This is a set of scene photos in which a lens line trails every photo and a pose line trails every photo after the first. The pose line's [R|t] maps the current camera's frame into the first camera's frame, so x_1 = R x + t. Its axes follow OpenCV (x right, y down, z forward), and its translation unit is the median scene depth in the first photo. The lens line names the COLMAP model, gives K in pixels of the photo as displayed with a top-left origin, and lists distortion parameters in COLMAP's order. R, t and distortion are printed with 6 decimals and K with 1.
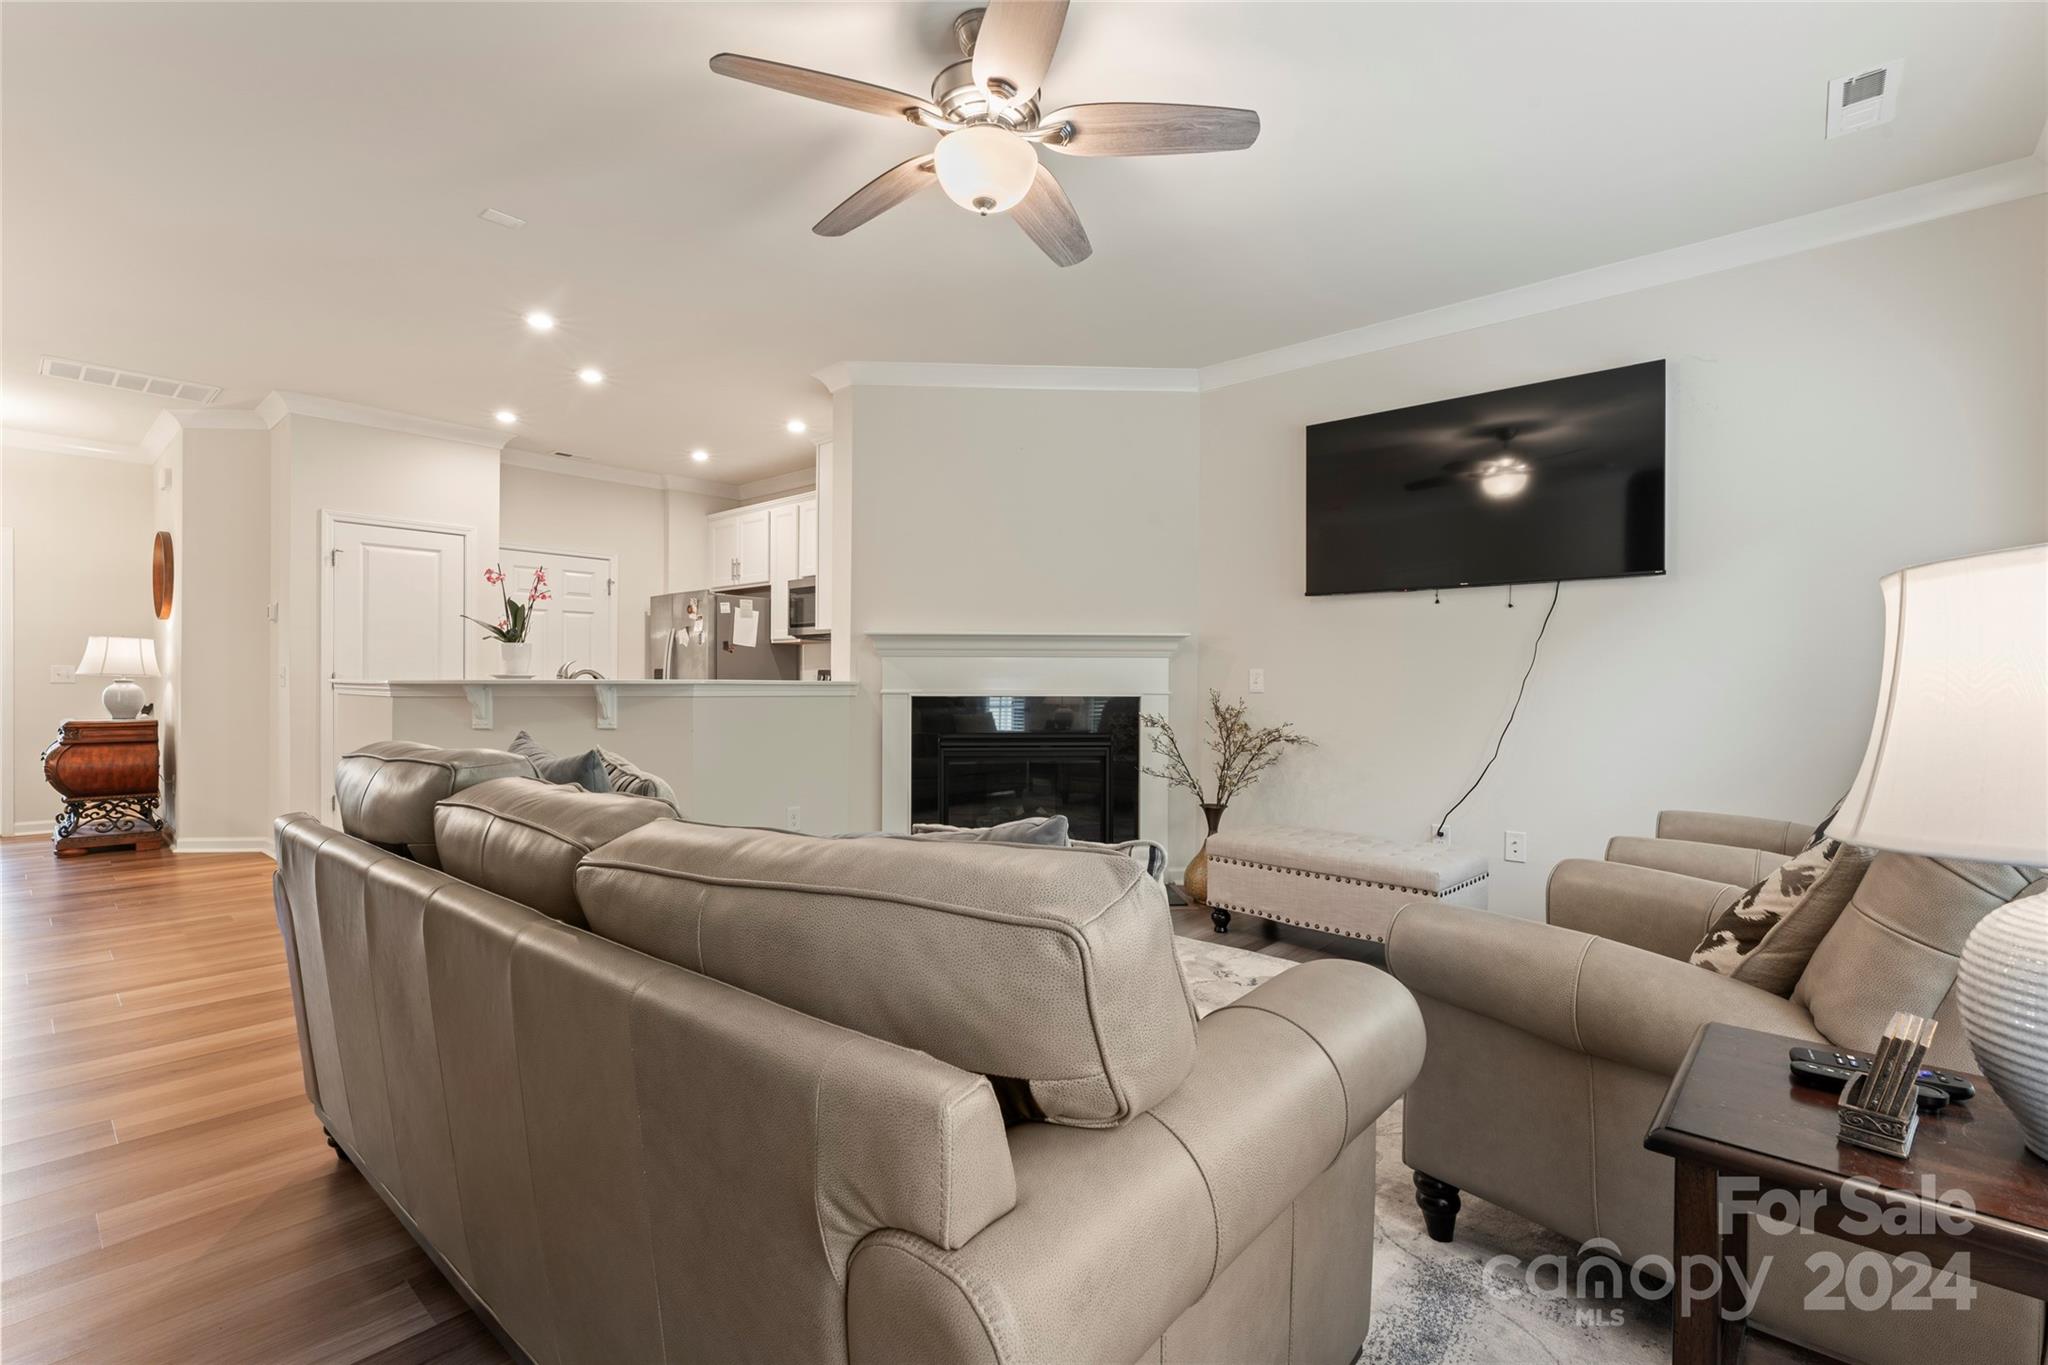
lens RADIAL K [[902.0, 0, 1010.6], [0, 902.0, 682.3], [0, 0, 1]] dist [-0.000932, 0.000407]
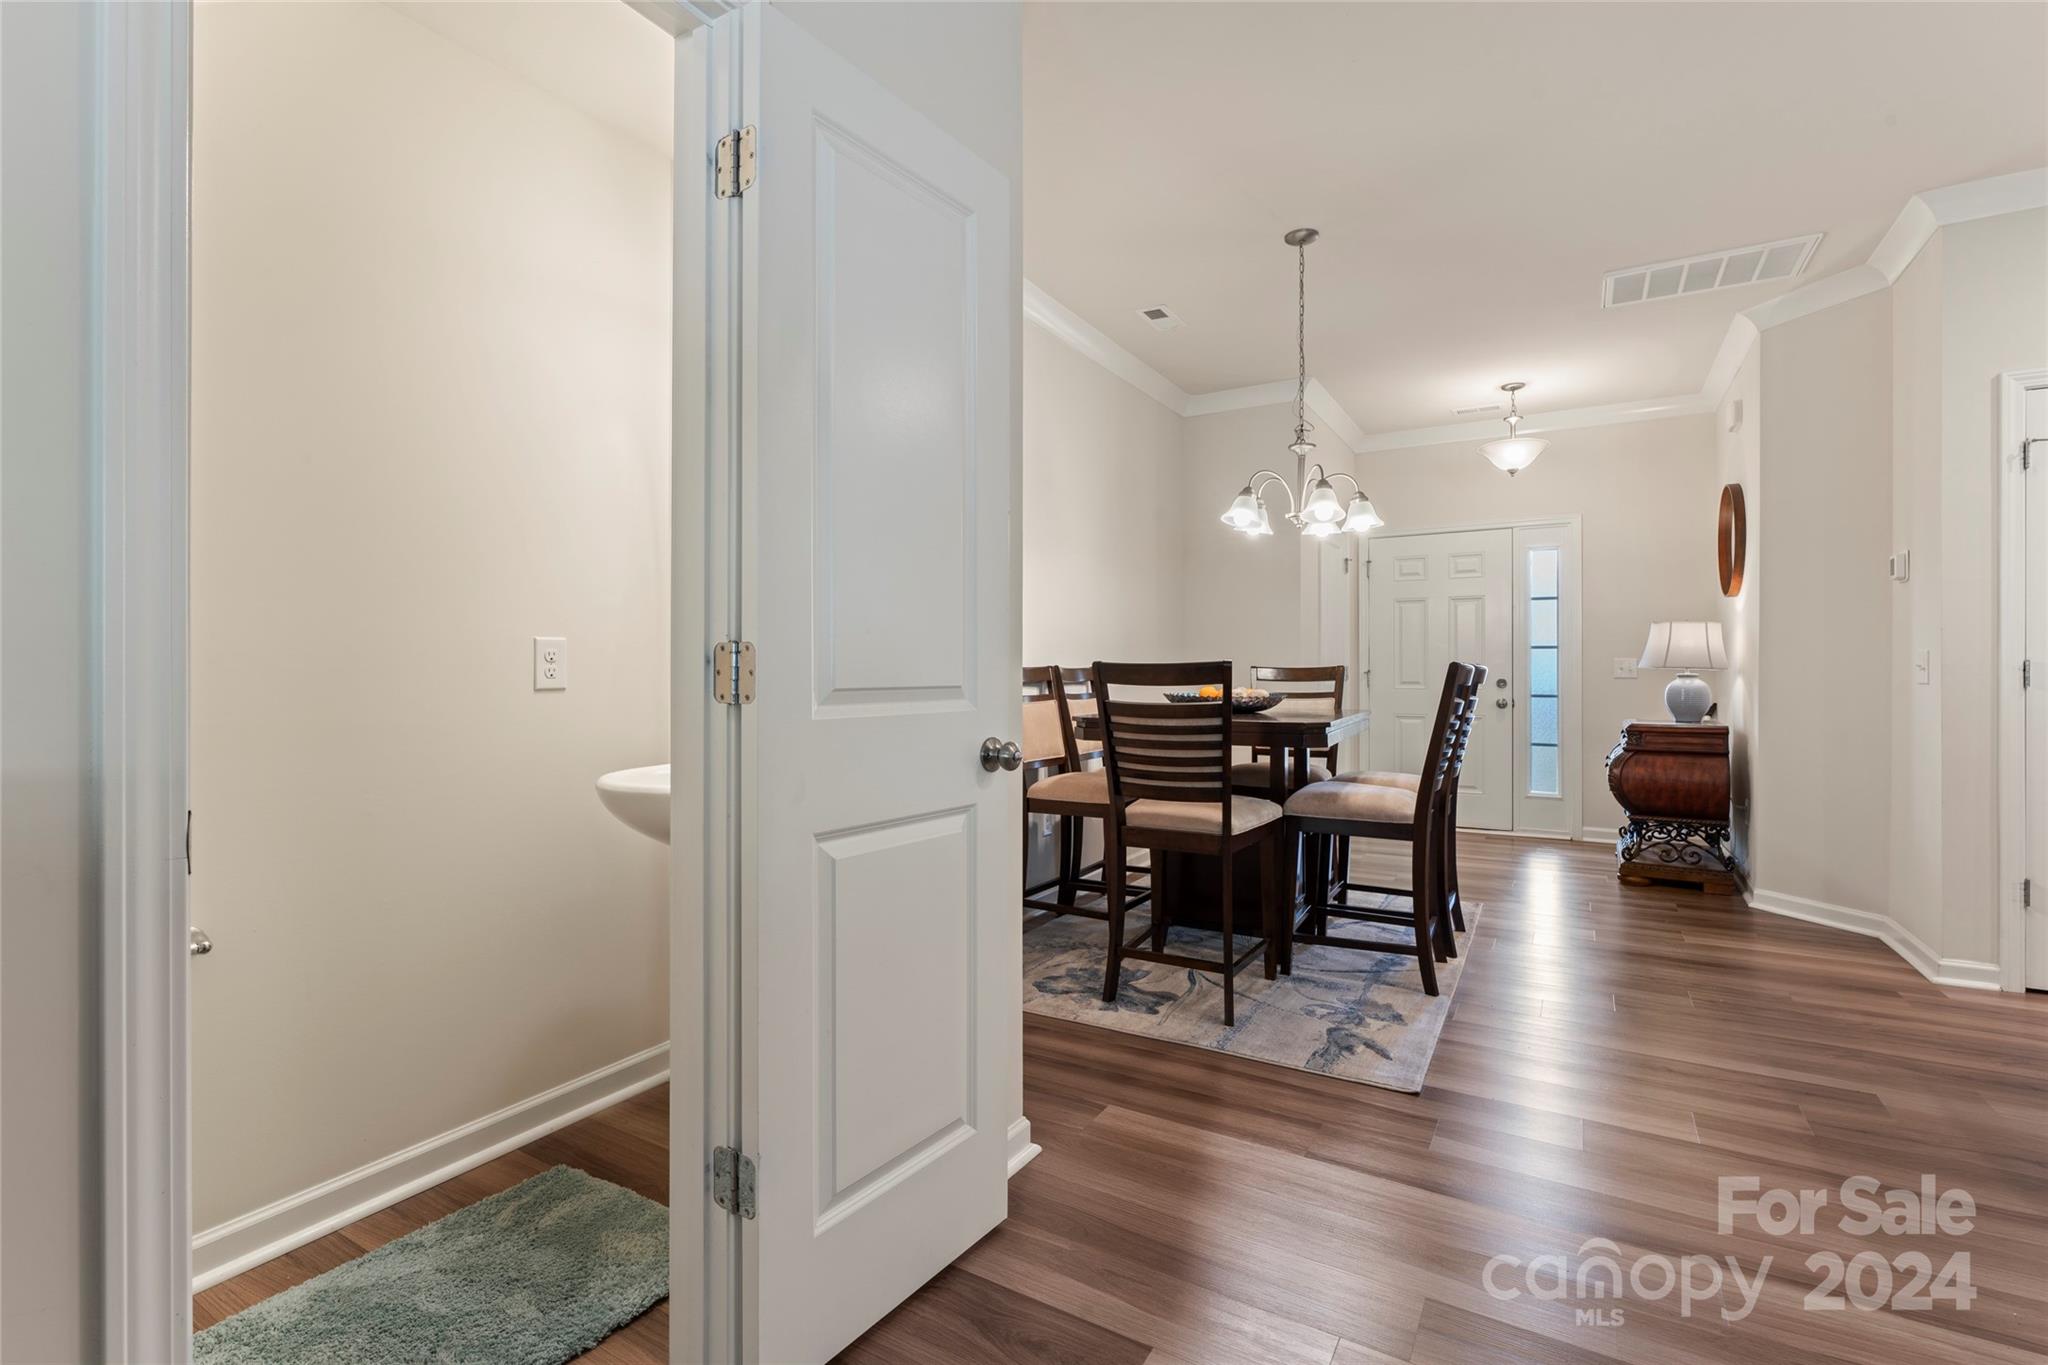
lens RADIAL K [[902.0, 0, 1030.5], [0, 902.0, 675.0], [0, 0, 1]] dist [-0.000932, 0.000407]
pose [[0.175652, -0.001749, -0.984451, -0.301892], [-0.000291, 0.999998, -0.001828, -0.000147], [0.984452, 0.000607, 0.175651, 0.287254]]
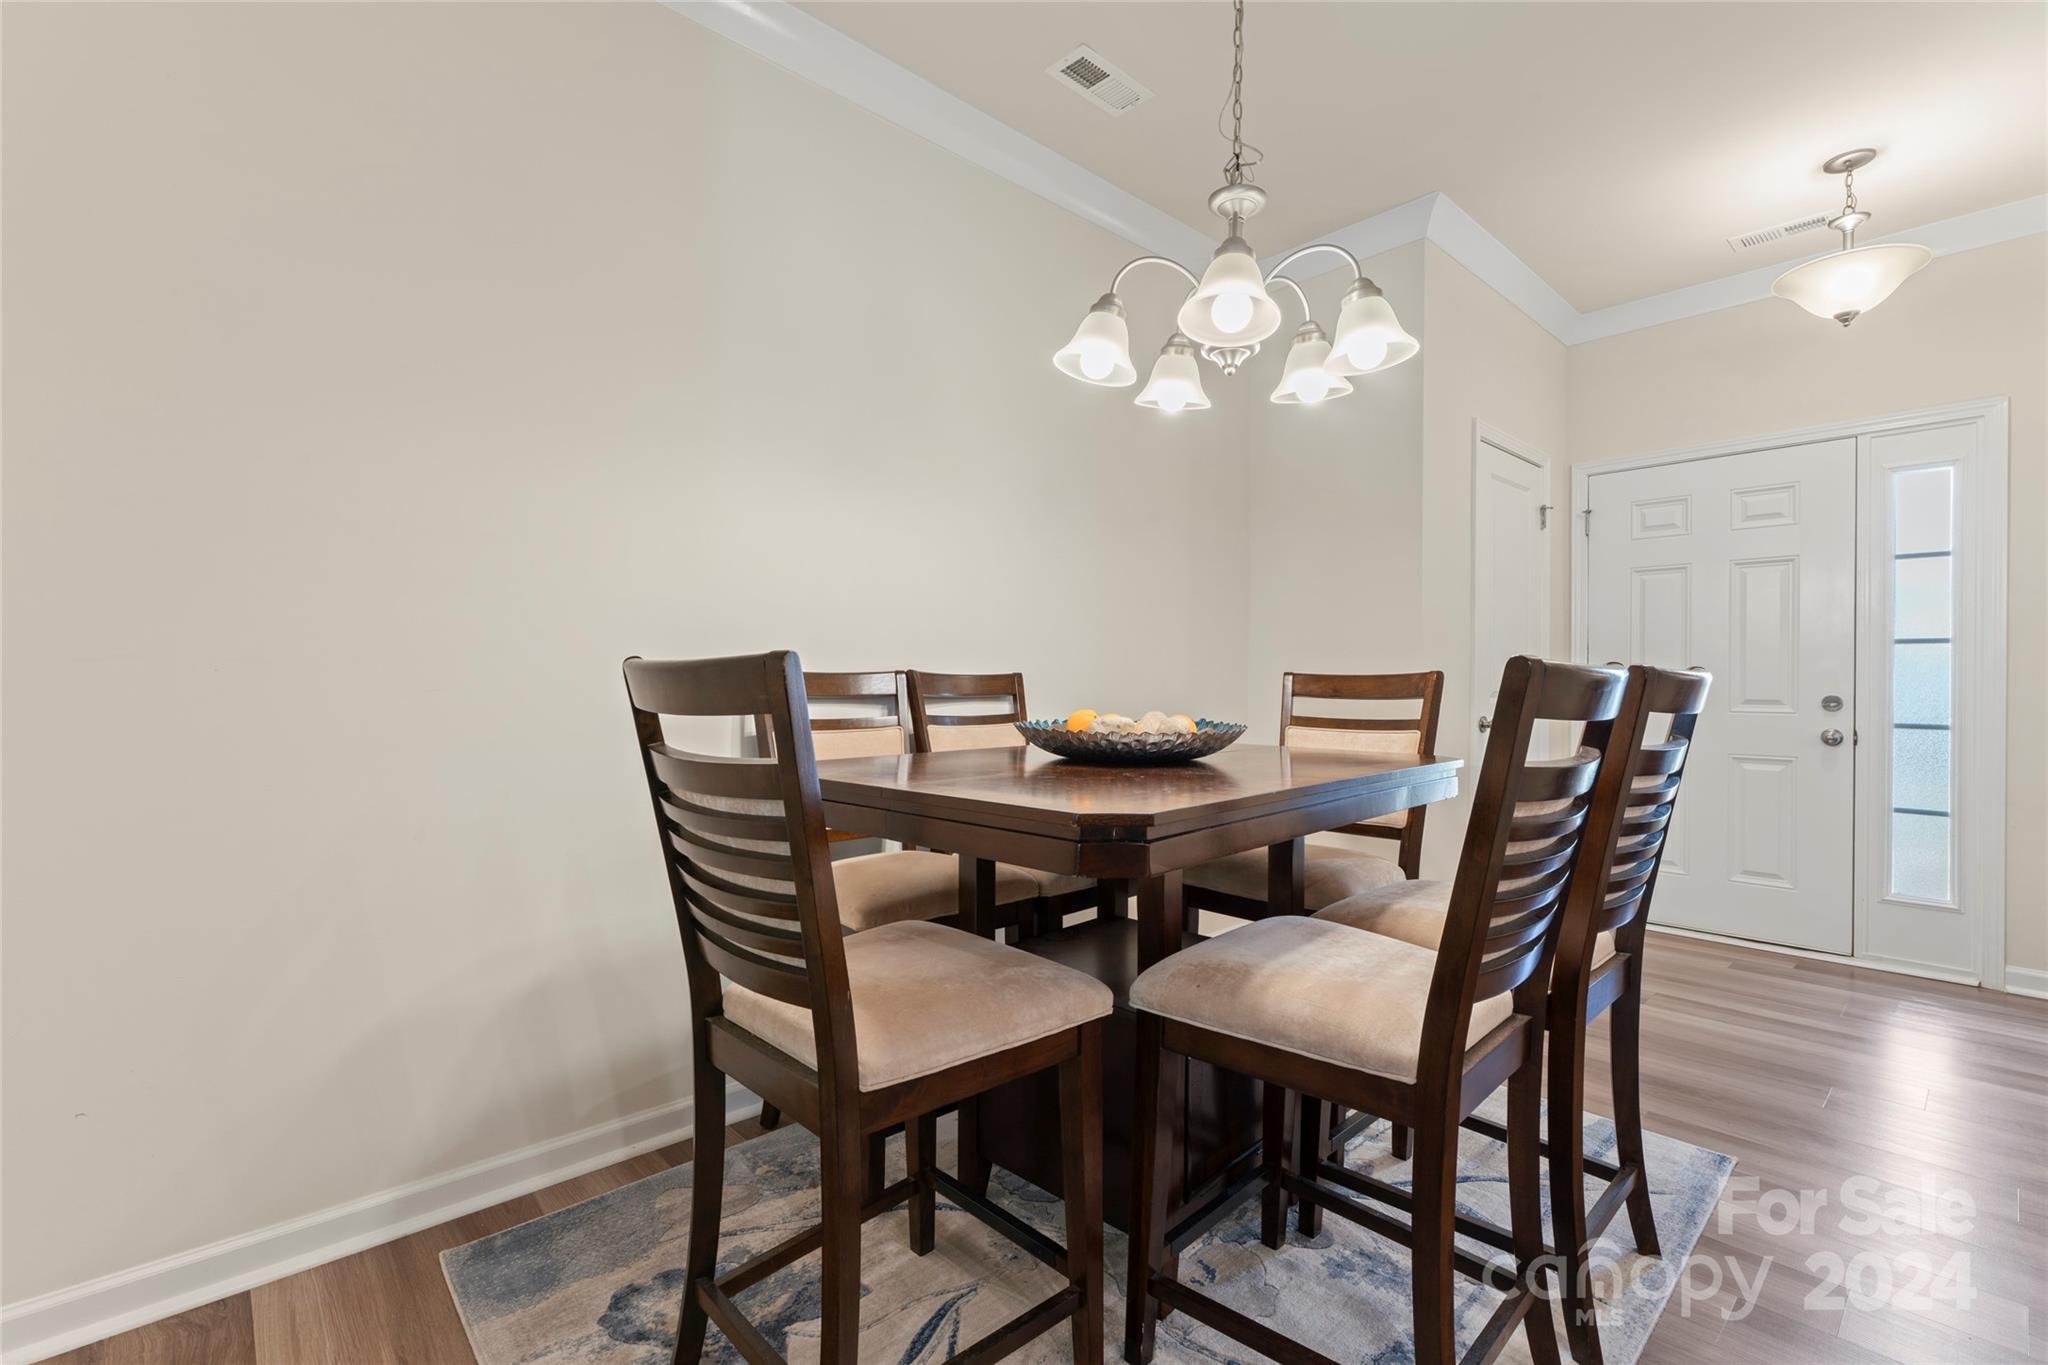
lens RADIAL K [[902.0, 0, 1012.3], [0, 902.0, 684.4], [0, 0, 1]] dist [-0.000932, 0.000407]
pose [[-0.112645, 0.000454, -0.993635, -0.578793], [-0.007441, 0.999971, 0.001300, -0.002450], [0.993607, 0.007541, -0.112638, 0.537694]]
